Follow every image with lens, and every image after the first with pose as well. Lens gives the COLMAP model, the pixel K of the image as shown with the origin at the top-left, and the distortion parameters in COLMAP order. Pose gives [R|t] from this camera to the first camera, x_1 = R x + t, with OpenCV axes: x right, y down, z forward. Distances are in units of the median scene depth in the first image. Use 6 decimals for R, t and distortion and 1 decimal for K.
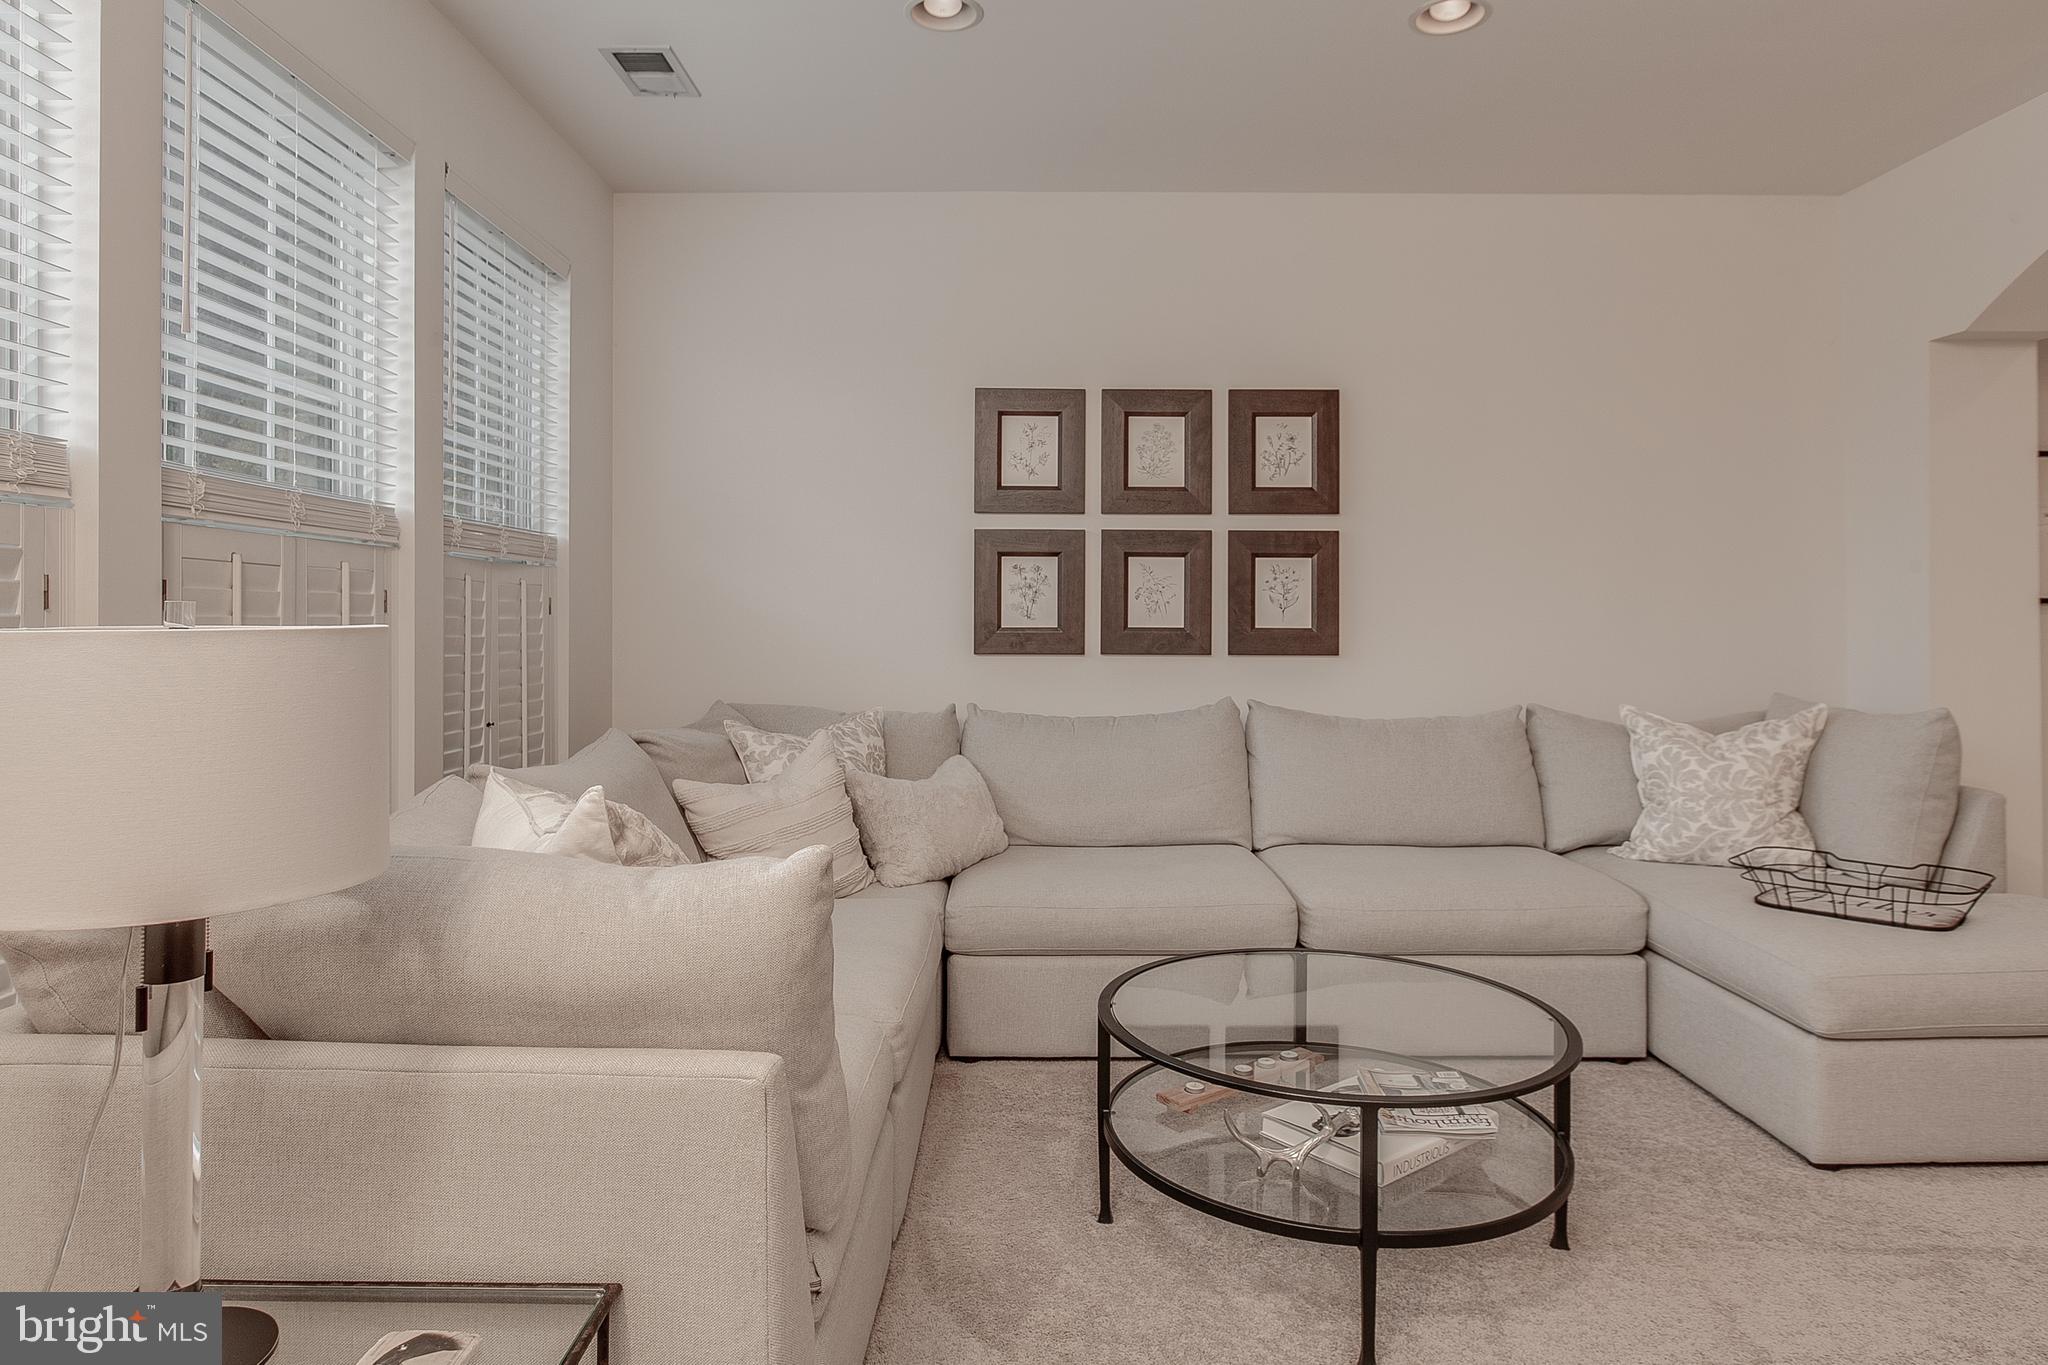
lens RADIAL K [[1211.5, 0, 1018.2], [0, 1211.5, 606.4], [0, 0, 1]] dist [0.002446, -0.002213]
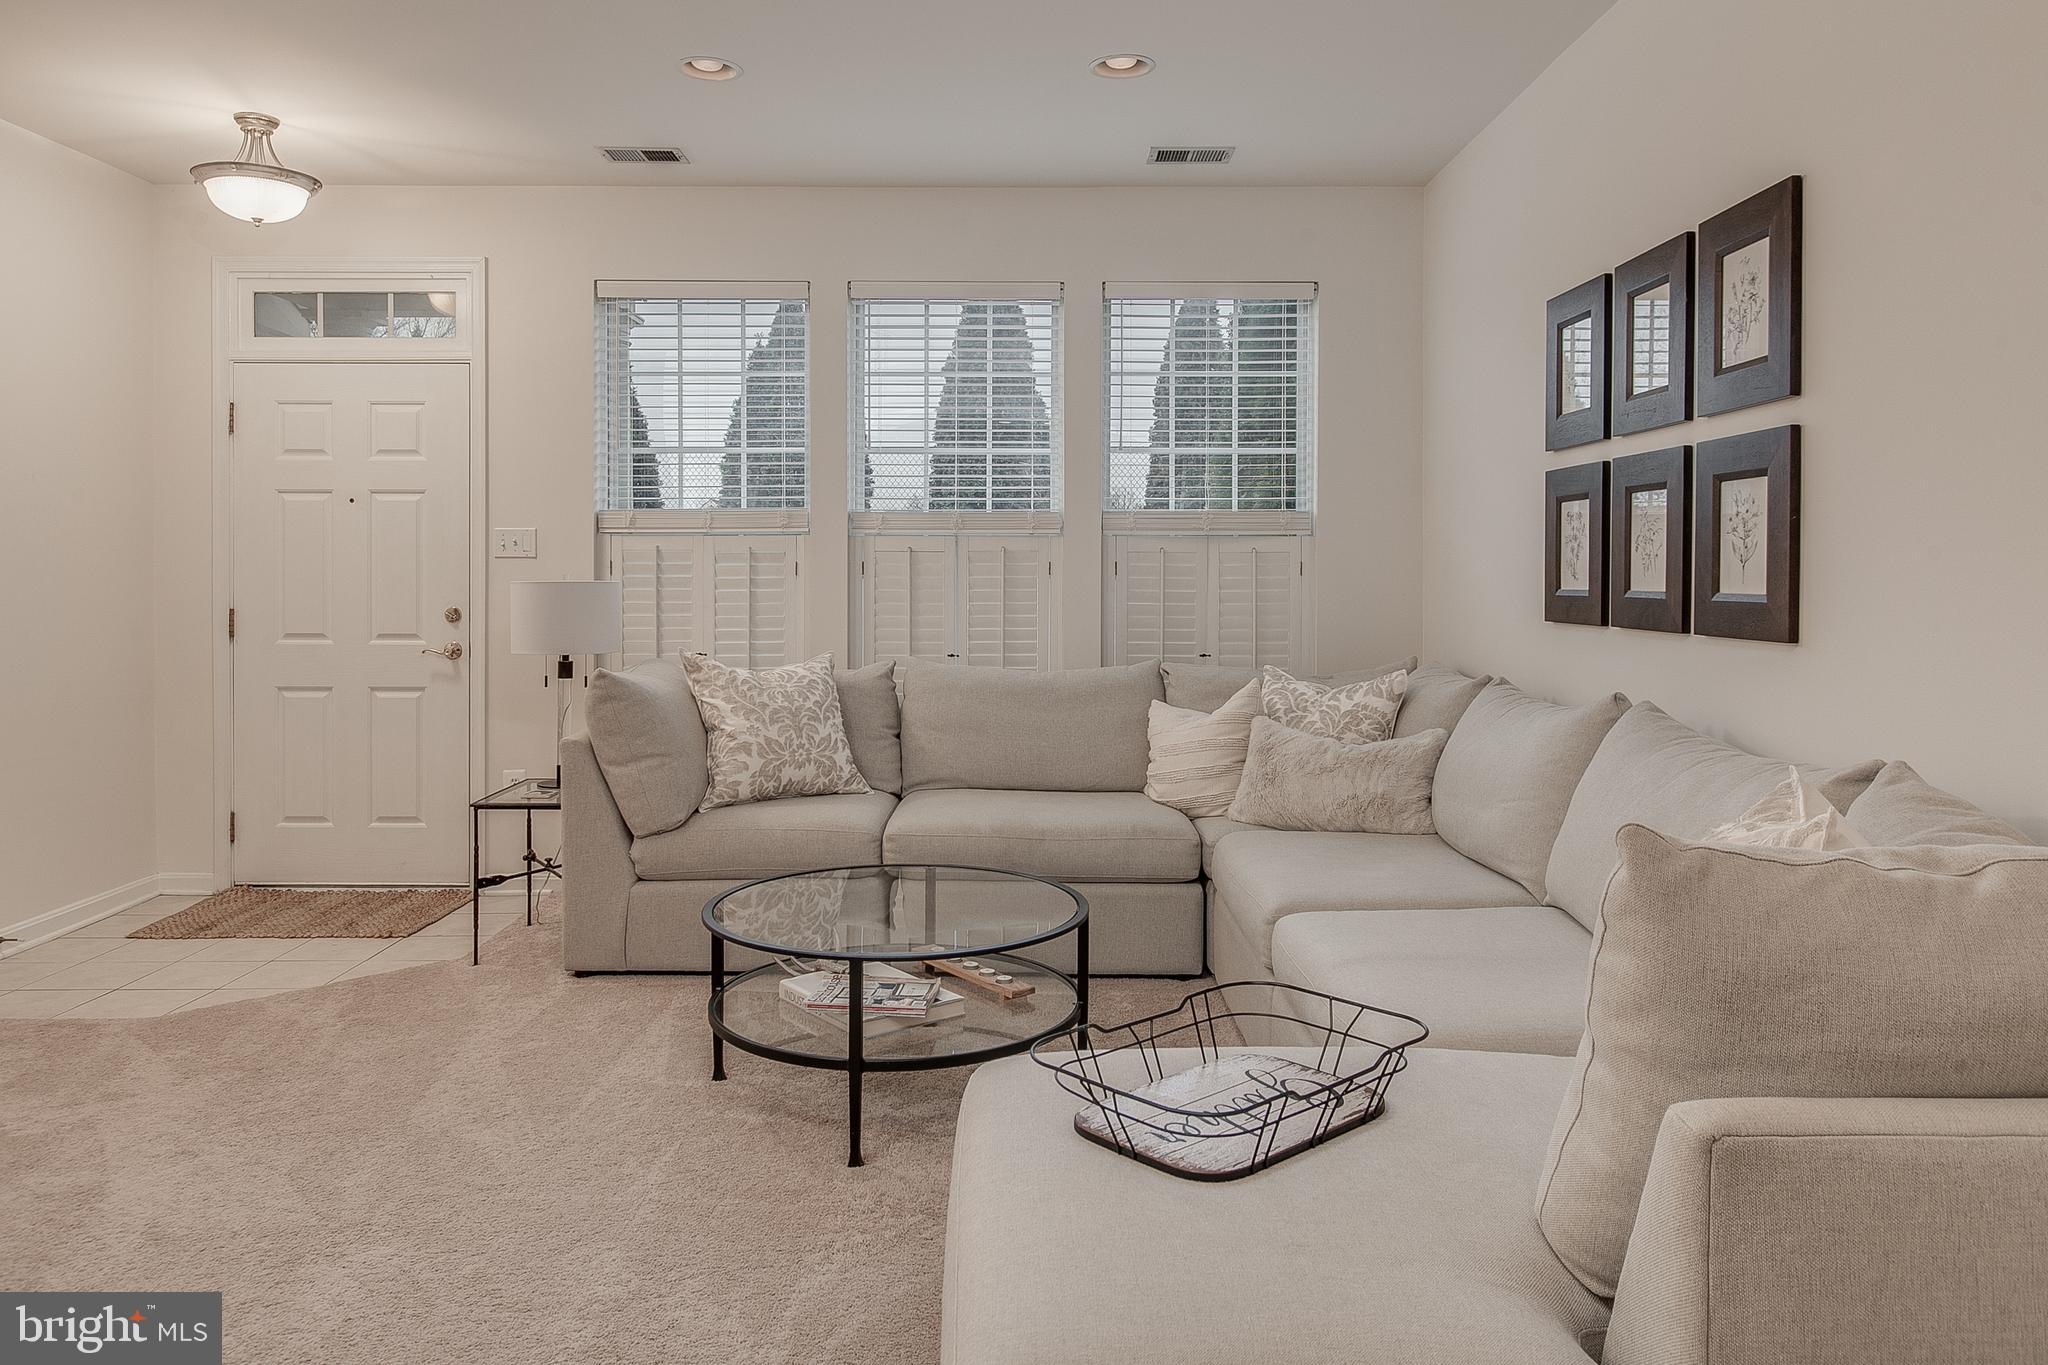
lens RADIAL K [[1360.2, 0, 1020.6], [0, 1360.2, 599.4], [0, 0, 1]] dist [-0.005680, -0.000897]
pose [[-0.006832, 0.015267, -0.999860, 1.018744], [0.010061, 0.999834, 0.015198, 0.007236], [0.999926, -0.009956, -0.006984, 0.722529]]
